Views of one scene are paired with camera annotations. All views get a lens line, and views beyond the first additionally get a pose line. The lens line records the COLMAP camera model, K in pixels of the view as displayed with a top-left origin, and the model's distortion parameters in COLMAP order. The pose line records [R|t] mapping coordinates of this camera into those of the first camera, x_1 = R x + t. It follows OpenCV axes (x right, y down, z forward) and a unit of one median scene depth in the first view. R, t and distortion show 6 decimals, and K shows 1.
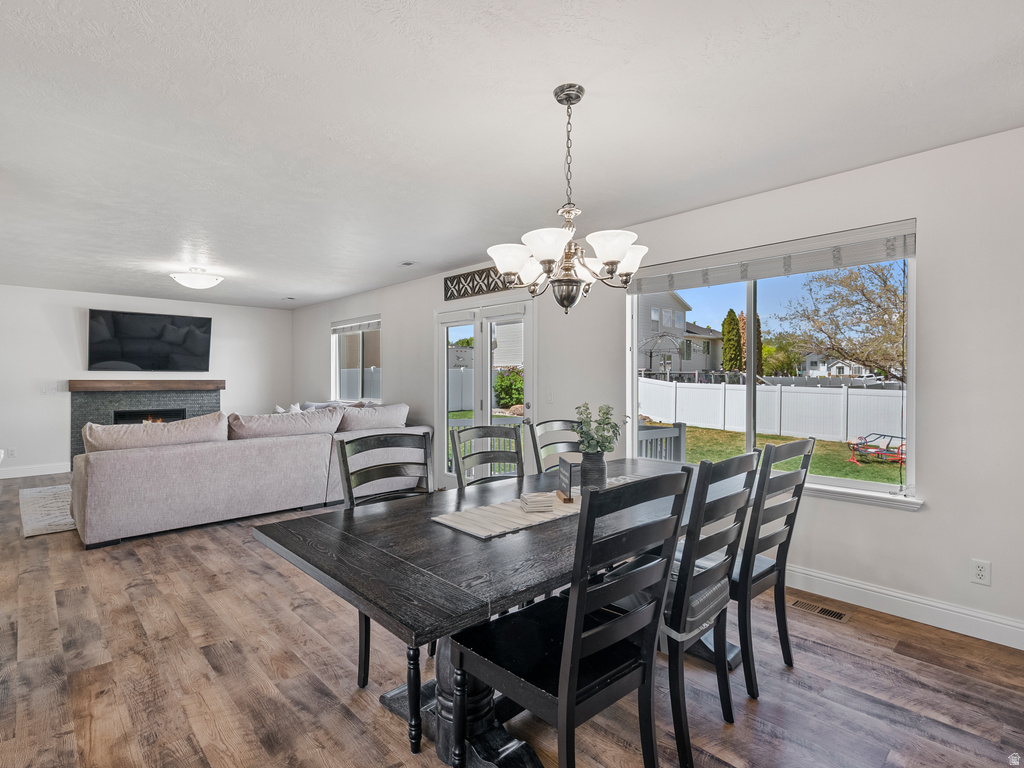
lens RADIAL K [[522.0, 0, 511.0], [0, 522.0, 379.3], [0, 0, 1]] dist [0.006199, 0.000308]
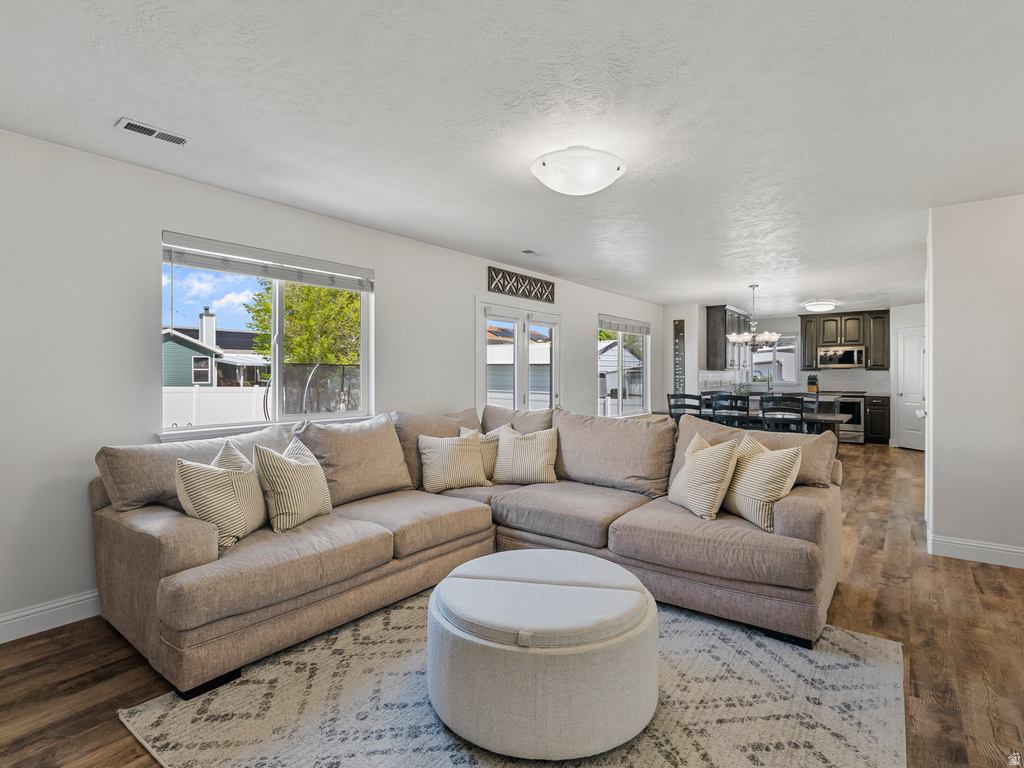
lens RADIAL K [[522.0, 0, 514.6], [0, 522.0, 379.8], [0, 0, 1]] dist [0.006199, 0.000308]
pose [[-0.171603, -0.011488, 0.985099, -0.843273], [0.005268, 0.999907, 0.012578, -0.004416], [-0.985152, 0.007348, -0.171527, 0.902108]]
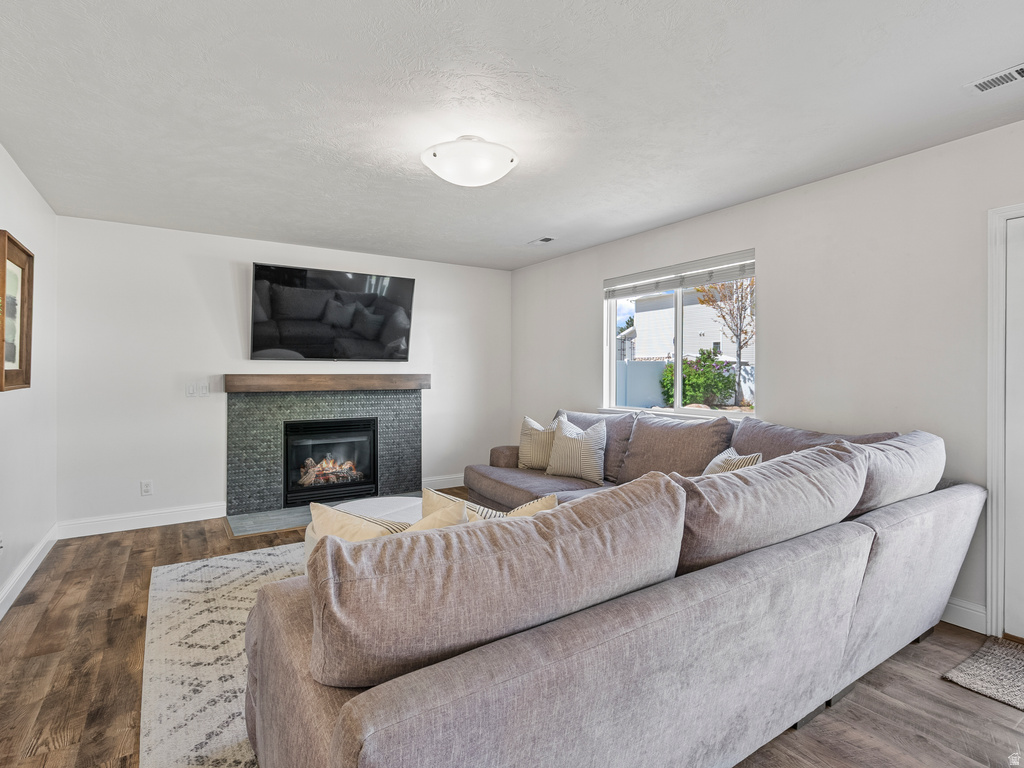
lens RADIAL K [[522.0, 0, 508.2], [0, 522.0, 368.6], [0, 0, 1]] dist [0.006199, 0.000308]
pose [[0.983351, 0.001687, -0.181710, -0.381208], [-0.002857, 0.999977, -0.006177, -0.002619], [0.181696, 0.006593, 0.983333, 0.429062]]
